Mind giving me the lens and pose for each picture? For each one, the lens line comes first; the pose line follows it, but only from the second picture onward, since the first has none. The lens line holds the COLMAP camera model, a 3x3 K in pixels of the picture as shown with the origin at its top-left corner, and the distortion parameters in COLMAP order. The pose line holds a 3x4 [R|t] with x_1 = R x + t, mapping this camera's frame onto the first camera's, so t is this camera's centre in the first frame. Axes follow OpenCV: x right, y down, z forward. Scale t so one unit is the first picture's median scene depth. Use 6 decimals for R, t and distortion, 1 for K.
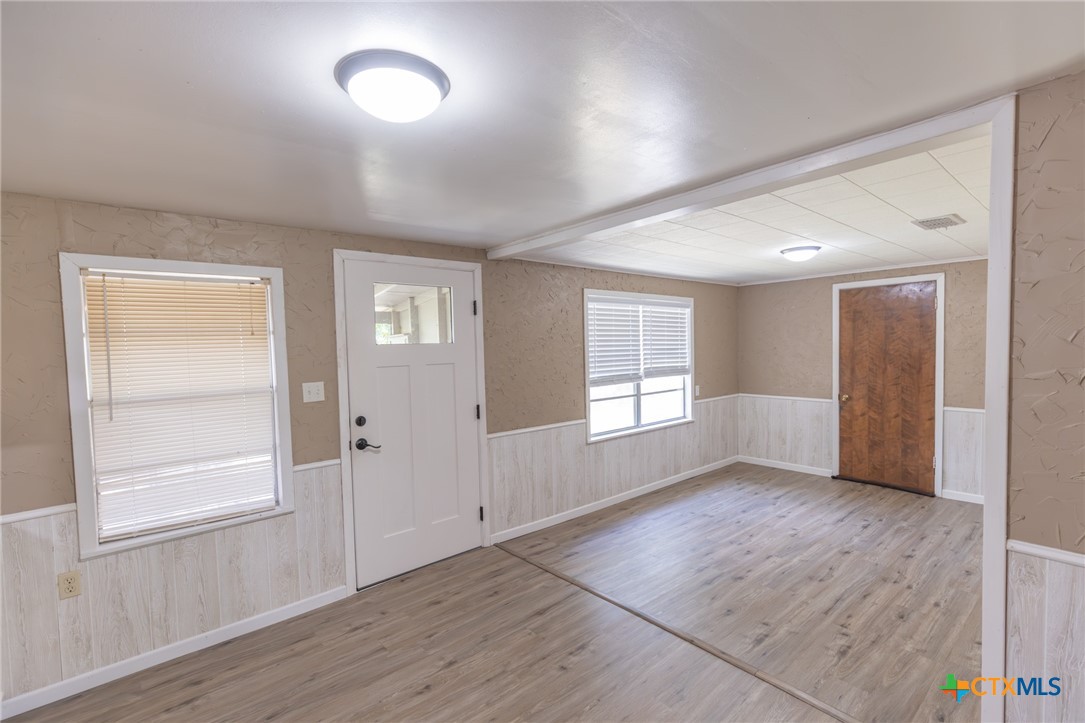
lens RADIAL K [[488.6, 0, 542.5], [0, 488.6, 361.5], [0, 0, 1]] dist [0.002028, -0.000605]
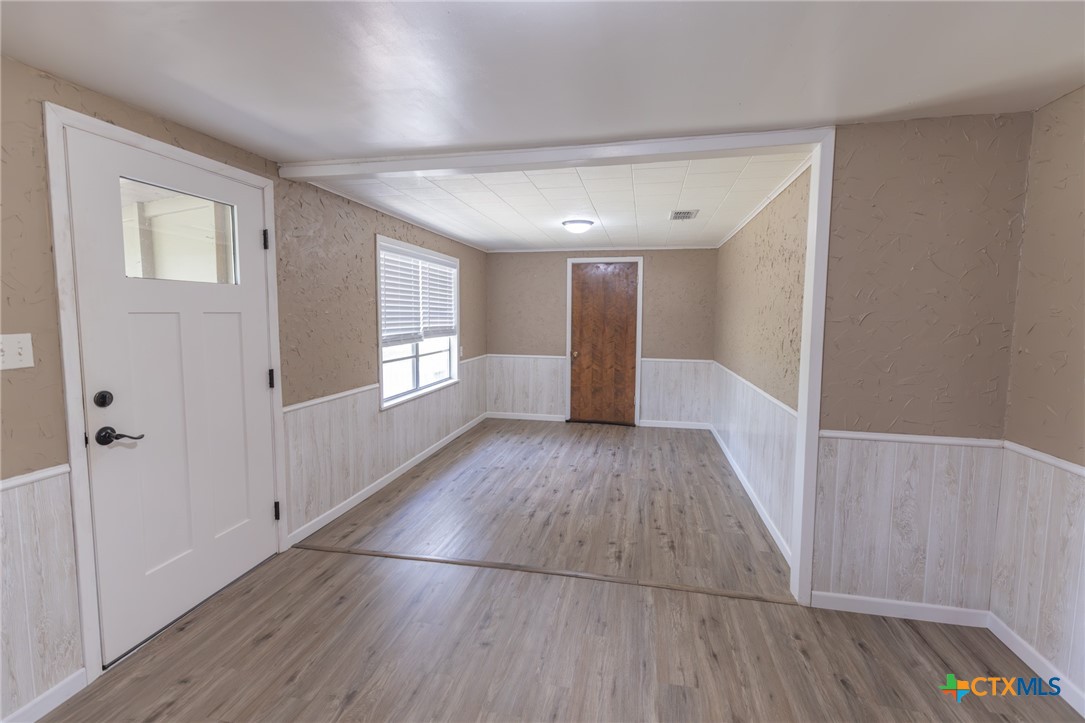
lens RADIAL K [[488.4, 0, 542.7], [0, 488.4, 350.8], [0, 0, 1]] dist [0.002015, -0.000415]
pose [[0.791059, -0.019849, 0.611418, -0.231158], [-0.004337, 0.999266, 0.038052, 0.026183], [-0.611724, -0.032753, 0.790393, 0.130239]]
